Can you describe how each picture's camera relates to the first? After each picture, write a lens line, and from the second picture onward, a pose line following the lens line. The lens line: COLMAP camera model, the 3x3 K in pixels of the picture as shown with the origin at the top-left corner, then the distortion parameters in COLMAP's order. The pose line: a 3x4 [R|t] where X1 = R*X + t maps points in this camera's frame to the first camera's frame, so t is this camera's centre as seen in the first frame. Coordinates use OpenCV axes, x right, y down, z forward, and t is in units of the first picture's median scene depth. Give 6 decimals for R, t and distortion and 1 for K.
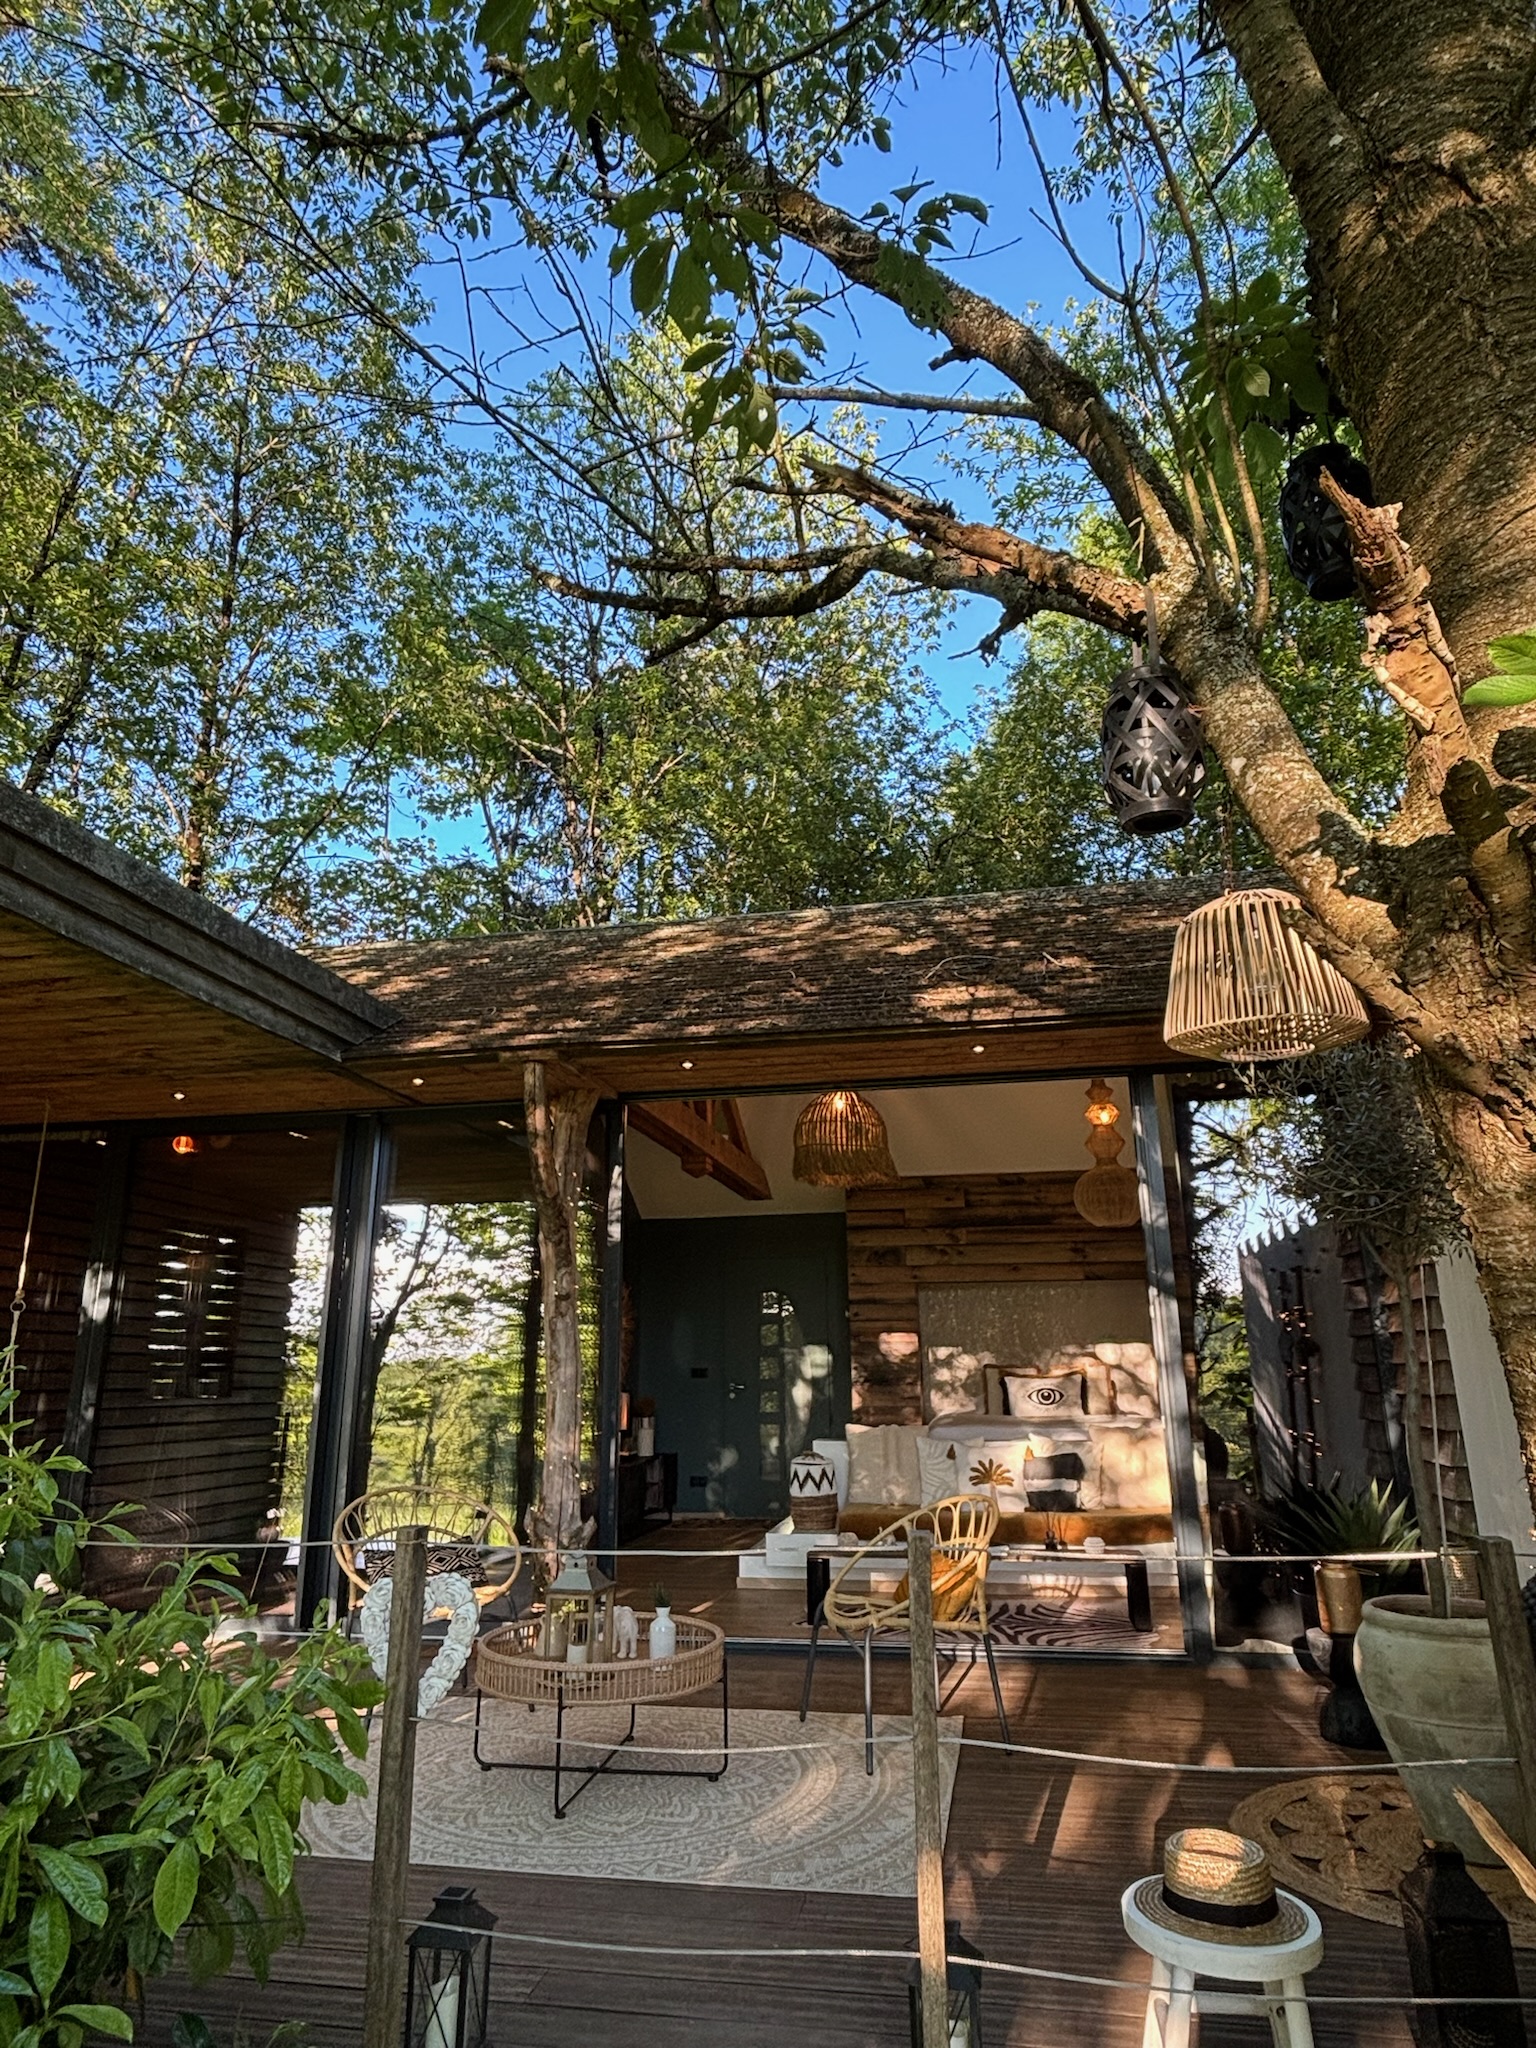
lens RADIAL K [[1241.6, 0, 768.0], [0, 1241.6, 1024.0], [0, 0, 1]] dist [0.001002, 0.000000]
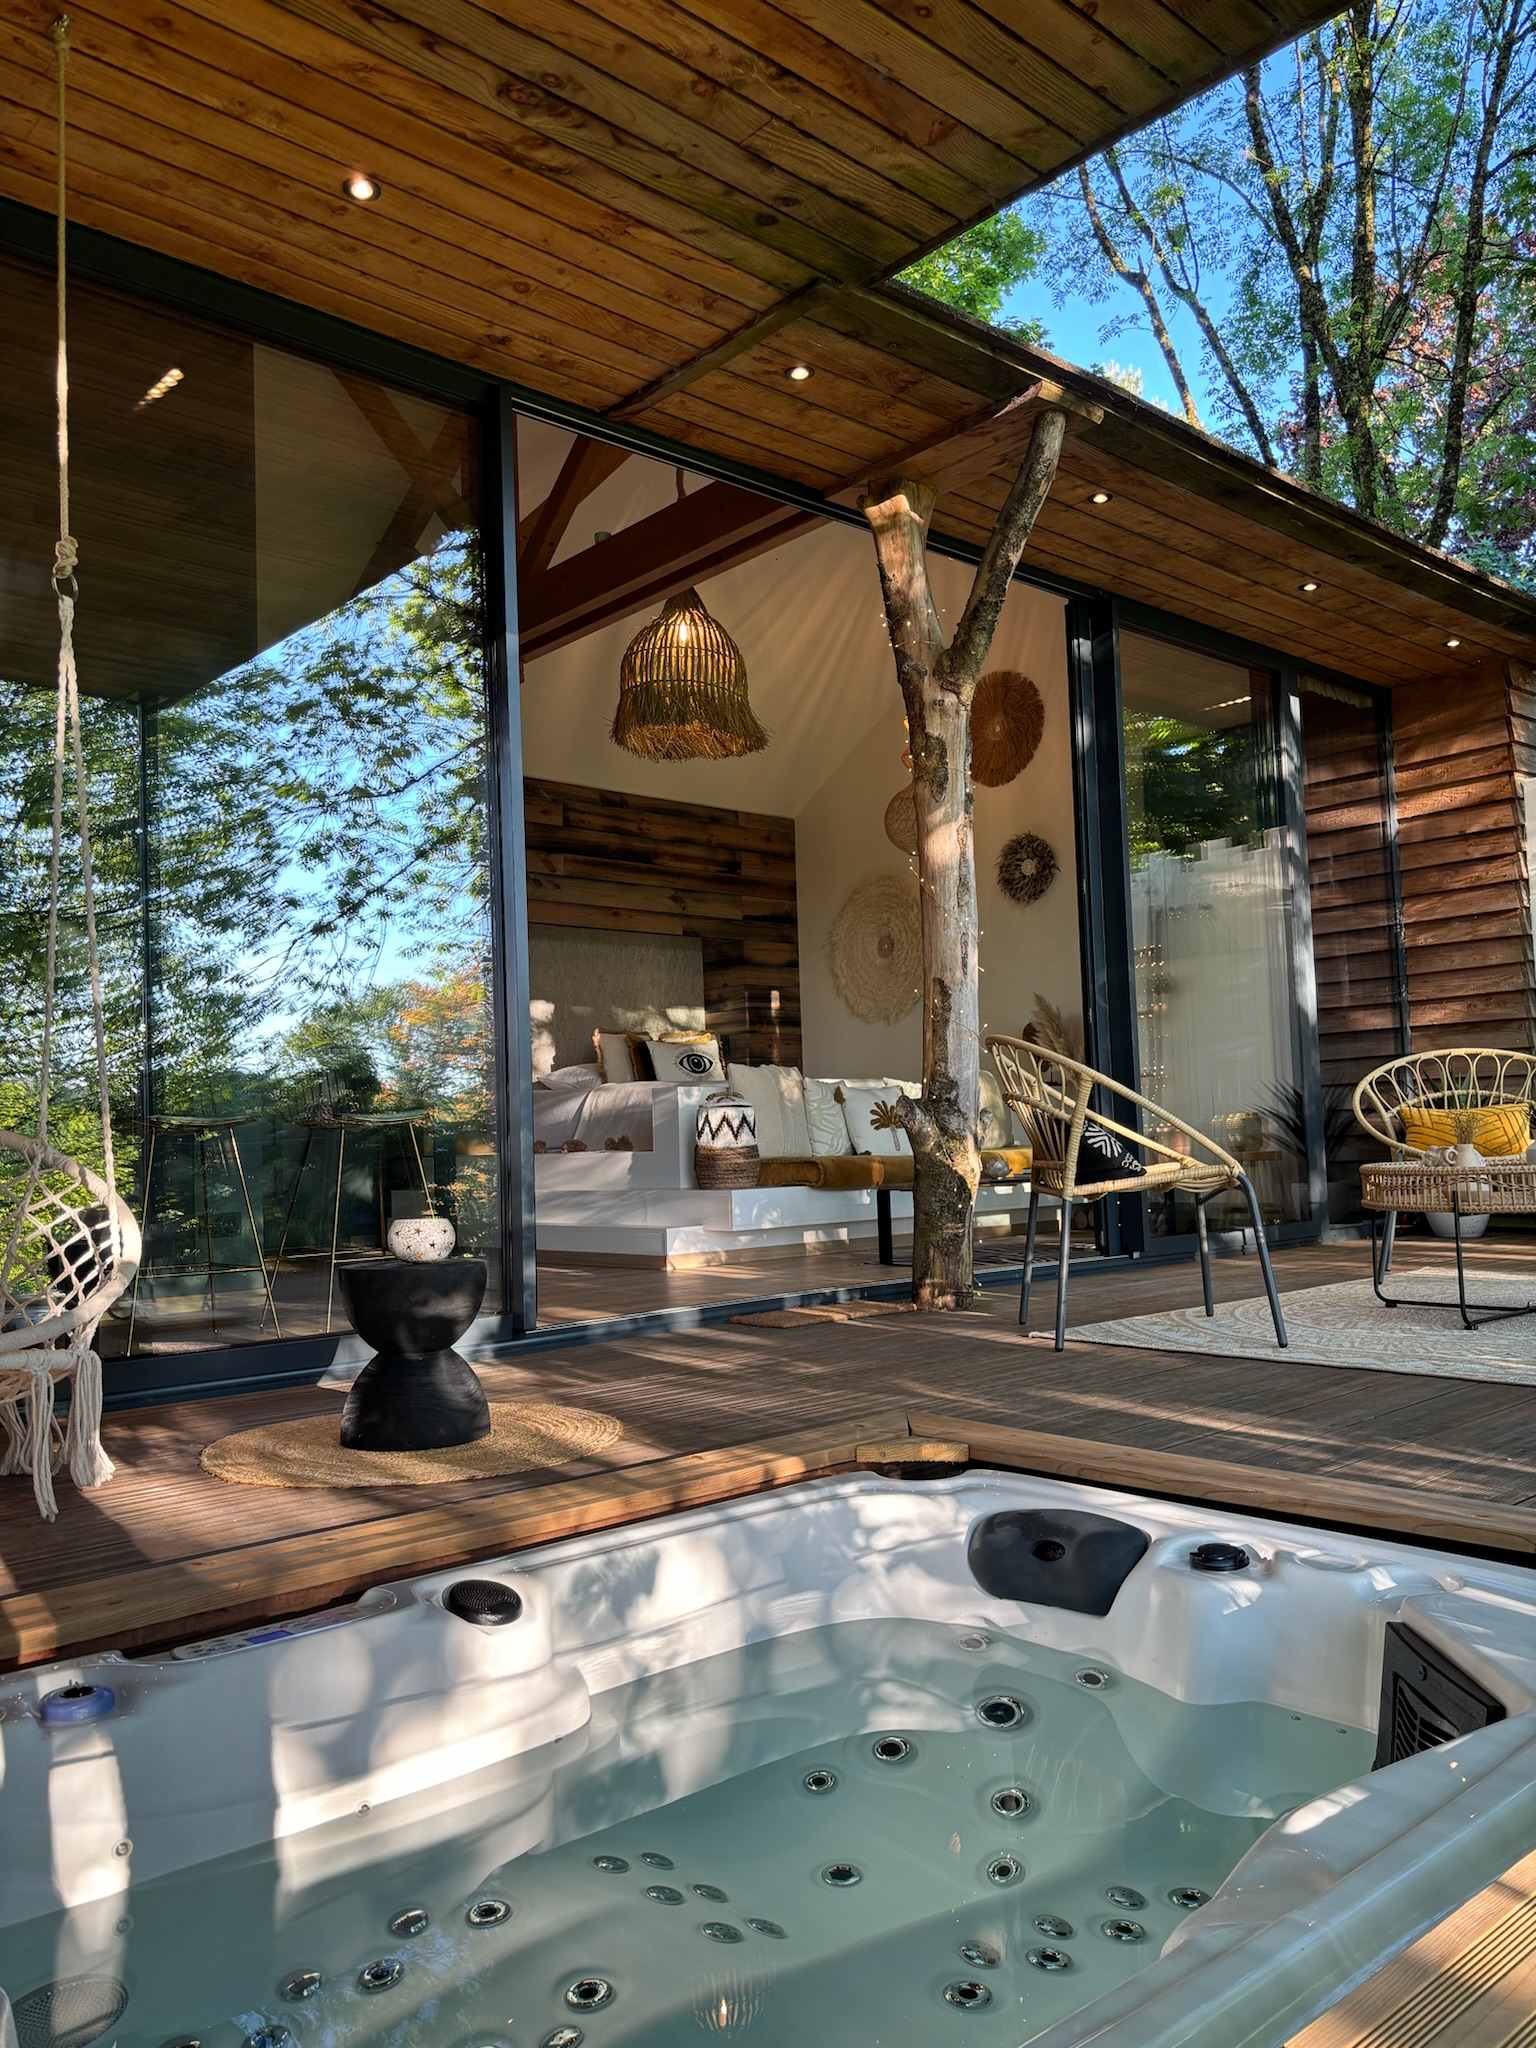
lens RADIAL K [[1565.2, 0, 763.0], [0, 1565.2, 1039.0], [0, 0, 1]] dist [0.065184, -0.084210]
pose [[0.638641, 0.045297, 0.768170, -0.483371], [-0.185143, 0.977986, 0.096255, 0.159992], [-0.746900, -0.203693, 0.632969, 0.291163]]
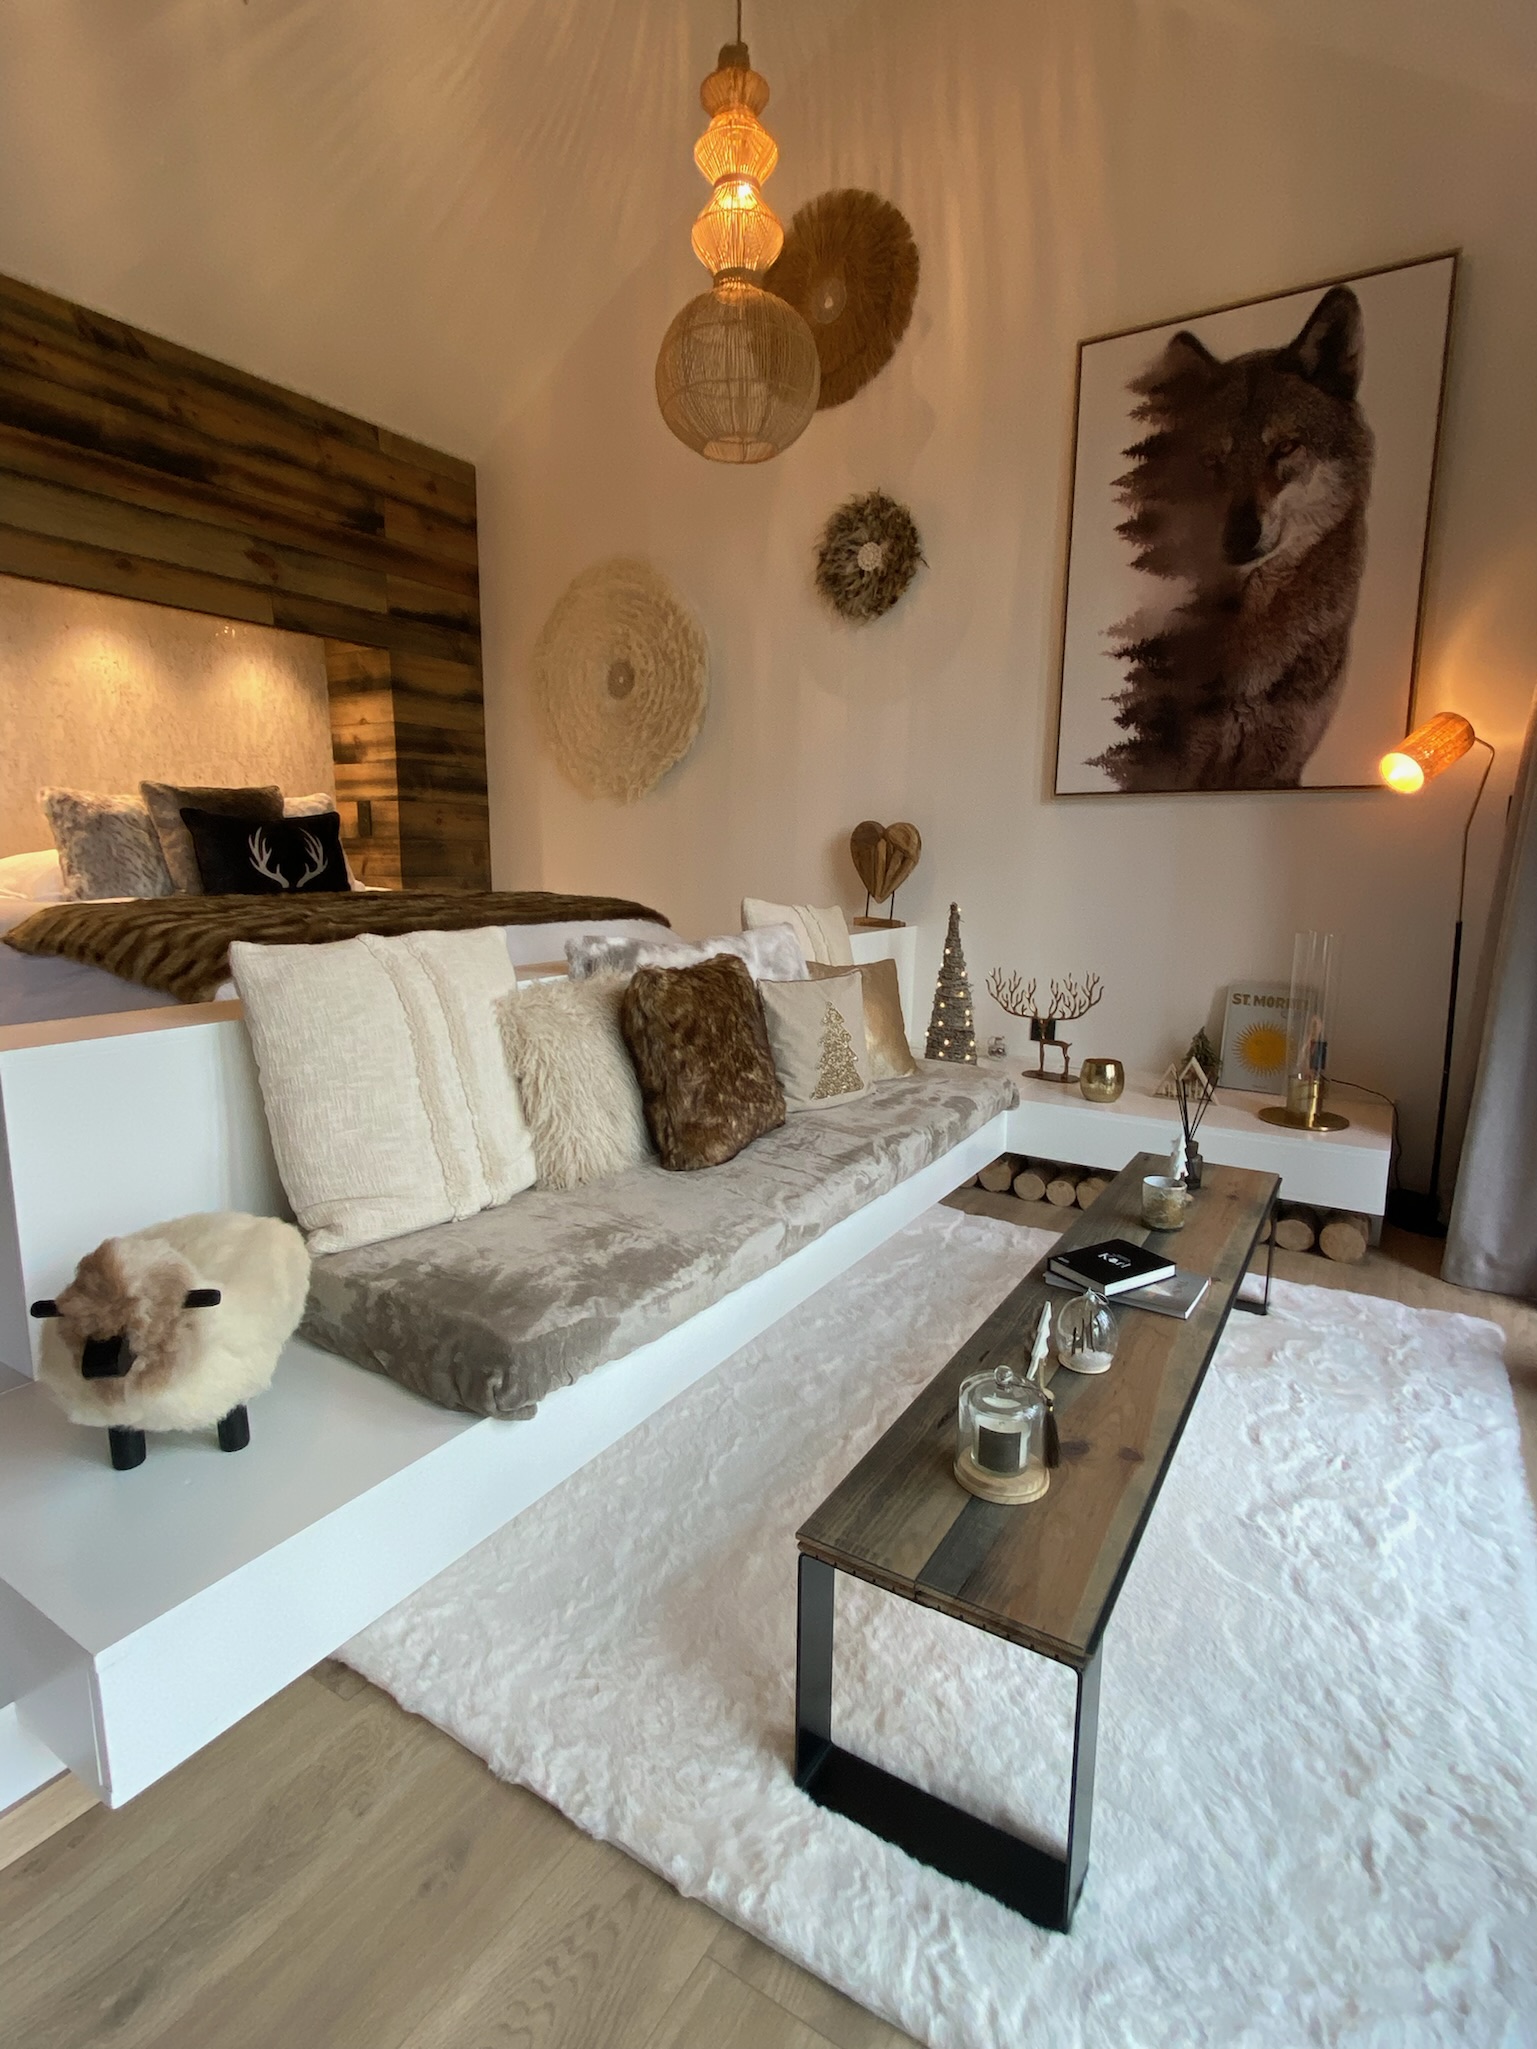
lens RADIAL K [[1003.6, 0, 775.8], [0, 1003.6, 1019.7], [0, 0, 1]] dist [0.028347, -0.027815]
pose [[0.393831, -0.135216, 0.909183, -0.045293], [-0.265620, 0.930180, 0.253397, 0.192175], [-0.879968, -0.341293, 0.330418, 0.631426]]
